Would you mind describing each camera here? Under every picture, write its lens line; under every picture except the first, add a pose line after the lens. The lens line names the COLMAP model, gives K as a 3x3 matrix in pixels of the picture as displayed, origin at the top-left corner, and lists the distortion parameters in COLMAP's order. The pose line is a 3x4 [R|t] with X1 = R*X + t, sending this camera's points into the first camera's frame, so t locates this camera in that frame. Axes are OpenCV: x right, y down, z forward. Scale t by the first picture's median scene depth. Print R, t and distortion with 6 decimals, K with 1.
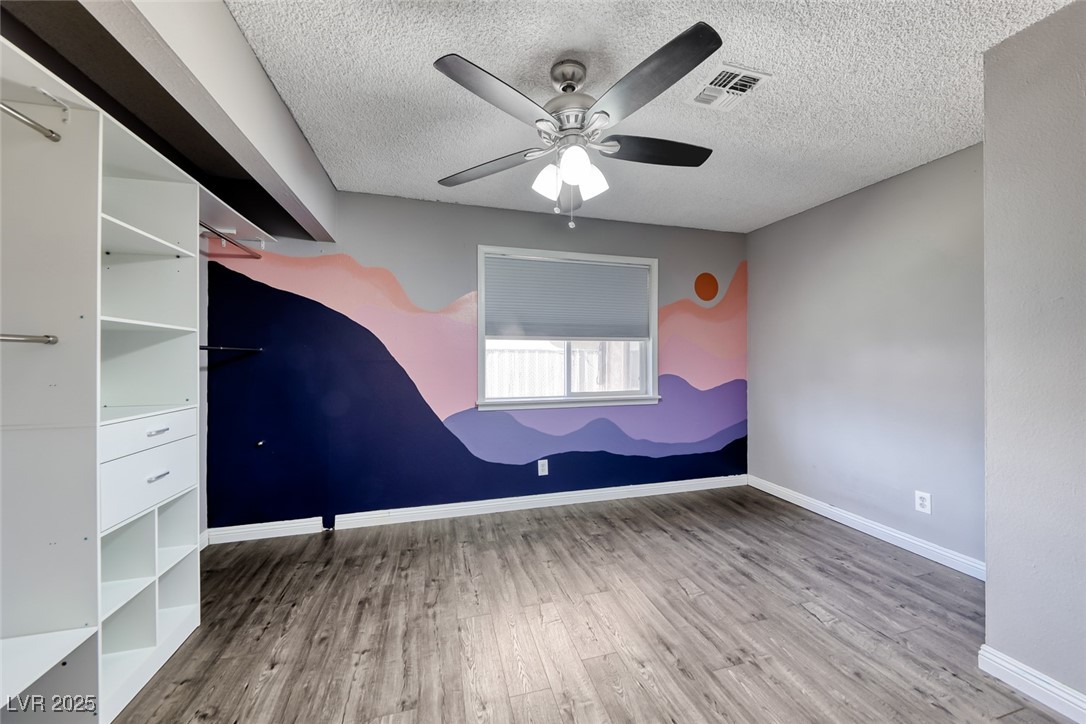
lens RADIAL K [[377.4, 0, 538.6], [0, 377.4, 361.4], [0, 0, 1]] dist [0.018407, -0.008213]
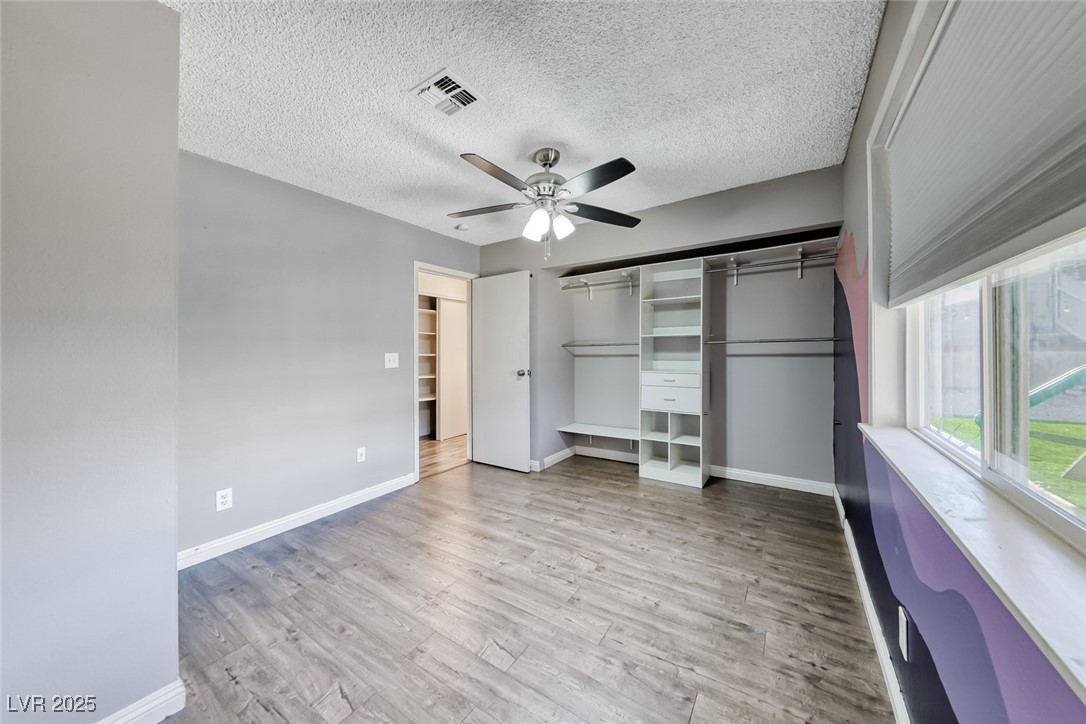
lens RADIAL K [[376.1, 0, 538.2], [0, 376.1, 359.6], [0, 0, 1]] dist [0.037341, -0.013734]
pose [[-0.751198, 0.026417, -0.659548, 0.859699], [0.010651, 0.999554, 0.027904, -0.009079], [0.659991, 0.013936, -0.751145, 1.694848]]
